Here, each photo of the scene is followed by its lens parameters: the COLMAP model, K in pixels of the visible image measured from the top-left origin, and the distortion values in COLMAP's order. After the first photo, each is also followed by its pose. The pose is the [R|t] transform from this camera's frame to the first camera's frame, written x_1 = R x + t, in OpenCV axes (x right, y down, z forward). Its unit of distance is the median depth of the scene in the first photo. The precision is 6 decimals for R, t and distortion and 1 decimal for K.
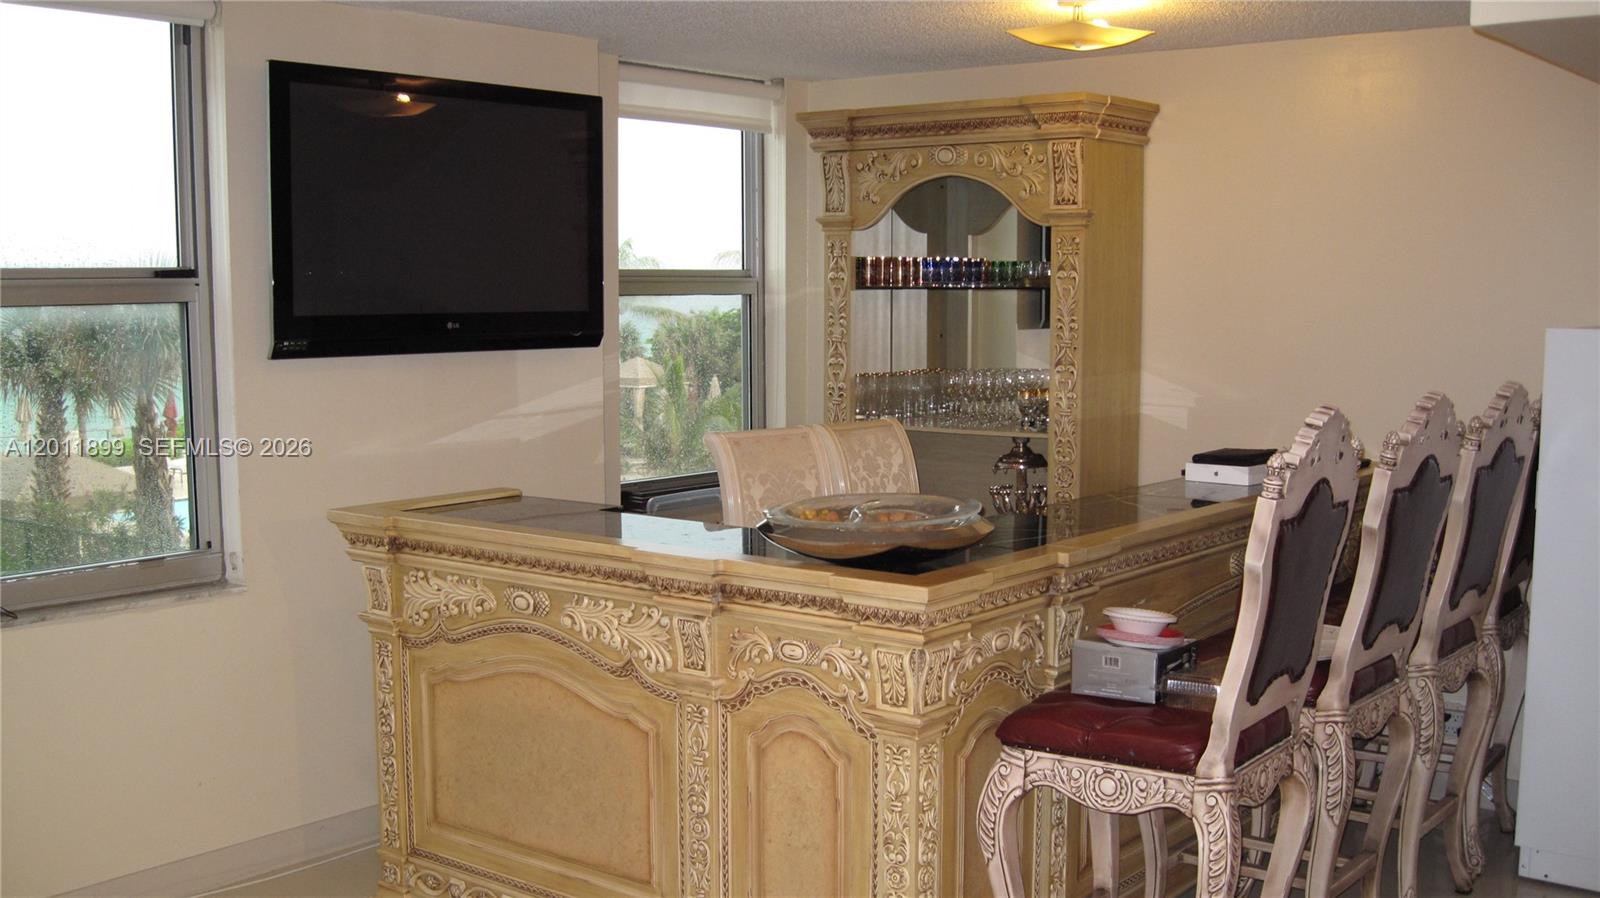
lens RADIAL K [[1712.0, 0, 799.1], [0, 1712.0, 460.1], [0, 0, 1]] dist [-0.105402, 0.000000]
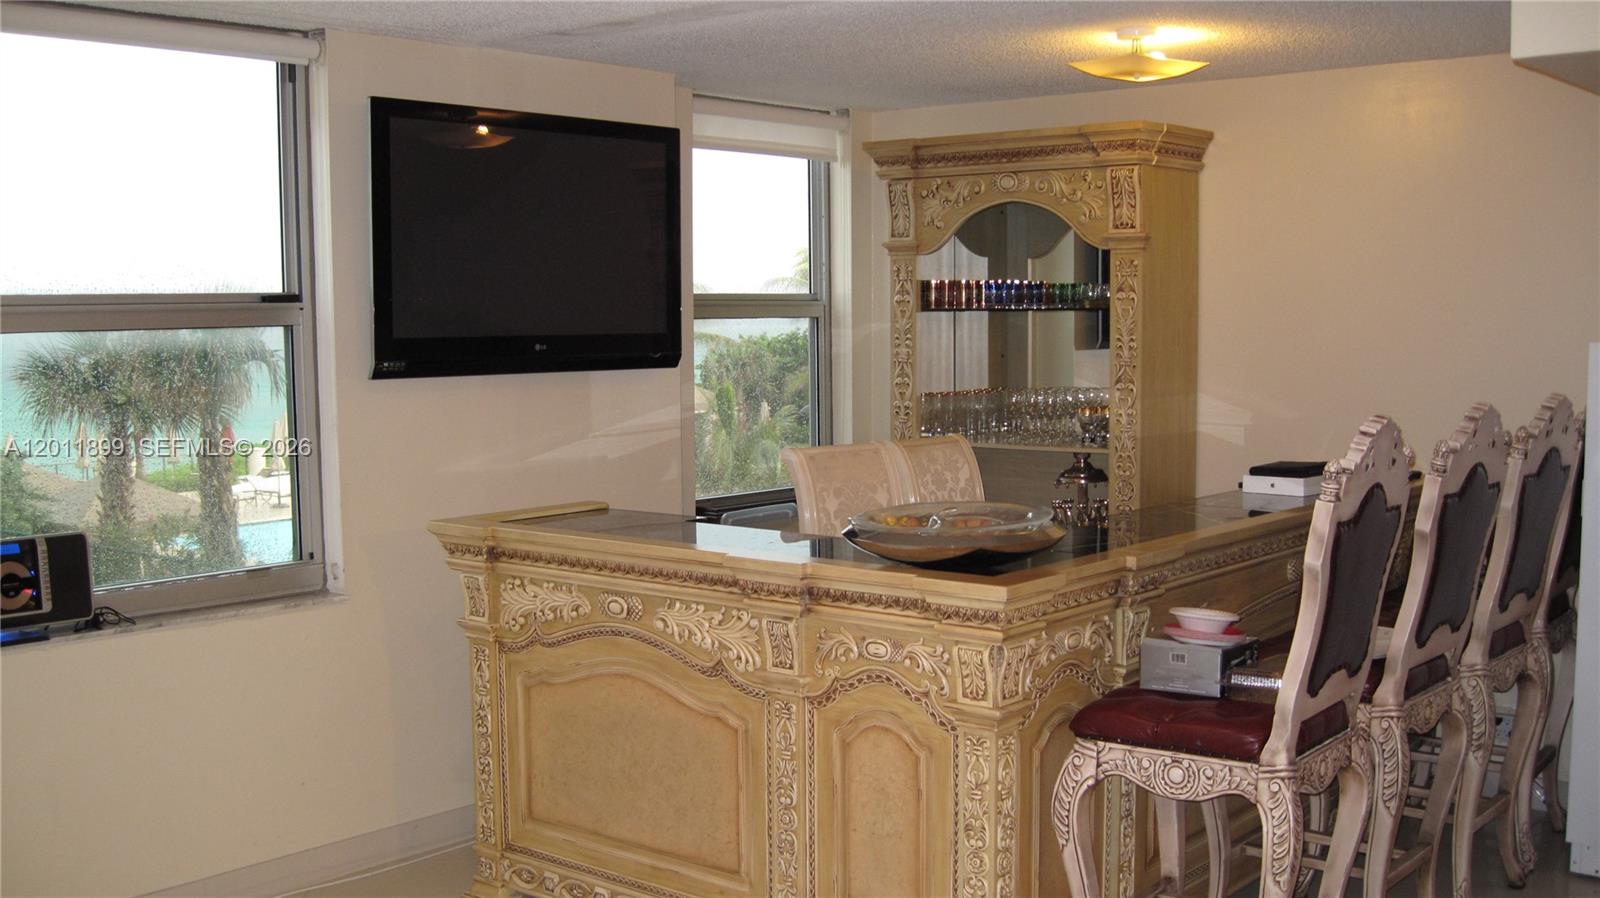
lens RADIAL K [[1712.0, 0, 799.8], [0, 1712.0, 443.0], [0, 0, 1]] dist [-0.105402, 0.000000]
pose [[0.999627, -0.004554, -0.026931, -0.018306], [0.003884, 0.999683, -0.024892, 0.007992], [0.027035, 0.024778, 0.999327, -0.053489]]
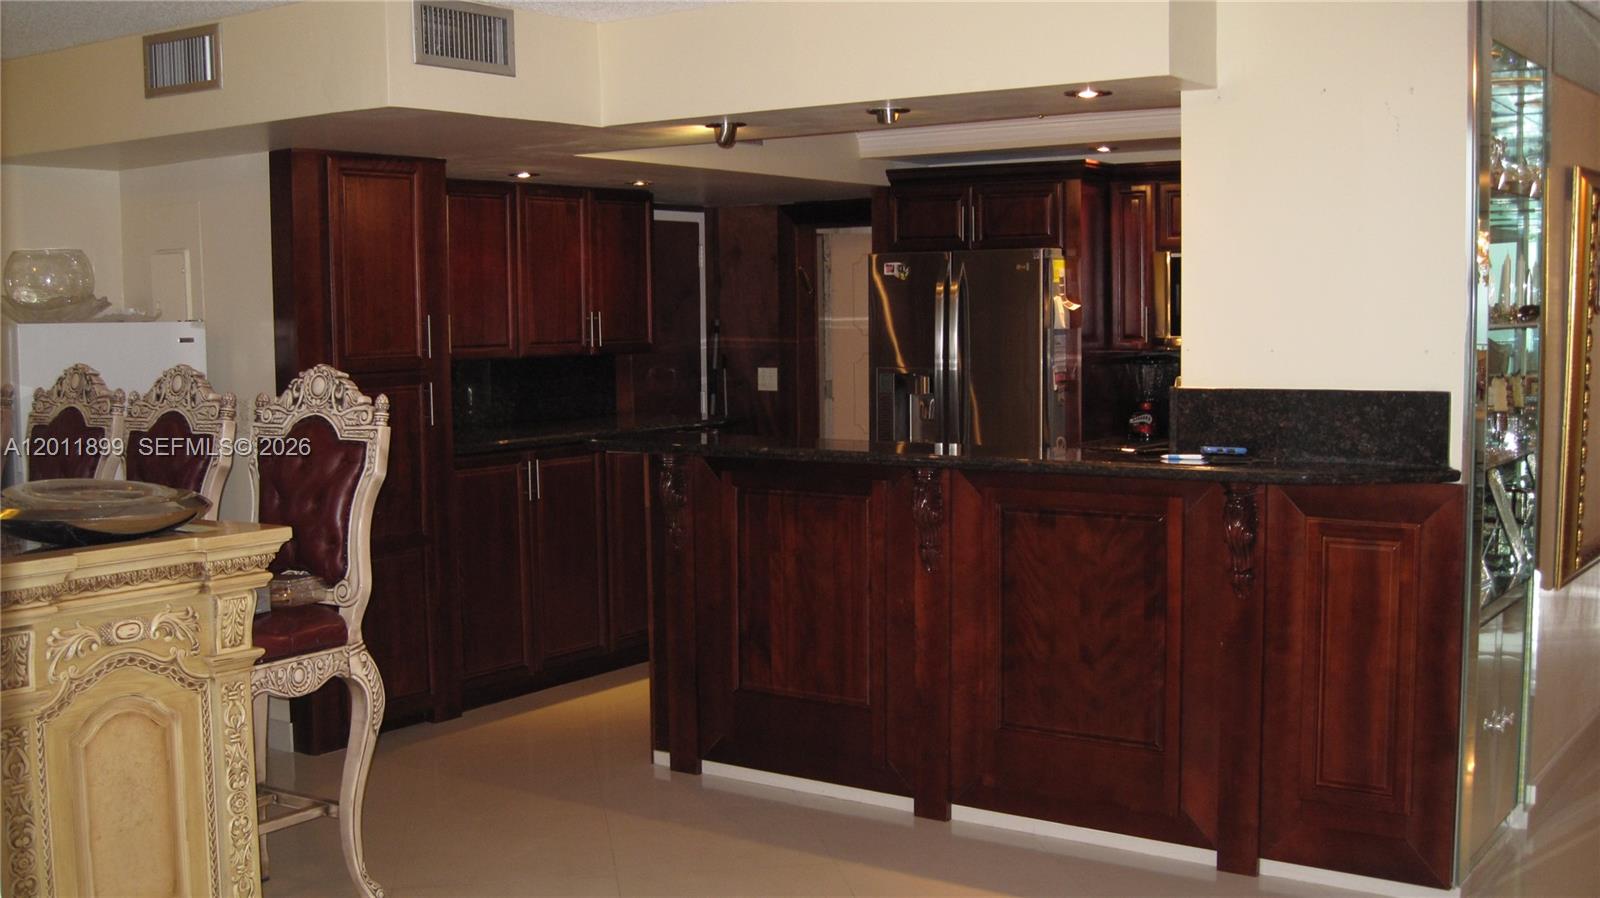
lens RADIAL K [[1712.0, 0, 798.6], [0, 1712.0, 450.8], [0, 0, 1]] dist [-0.105402, 0.000000]
pose [[-0.038149, -0.082352, 0.995873, -0.816578], [0.115697, 0.989532, 0.086260, -0.027758], [-0.992552, 0.118510, -0.028222, 0.504384]]
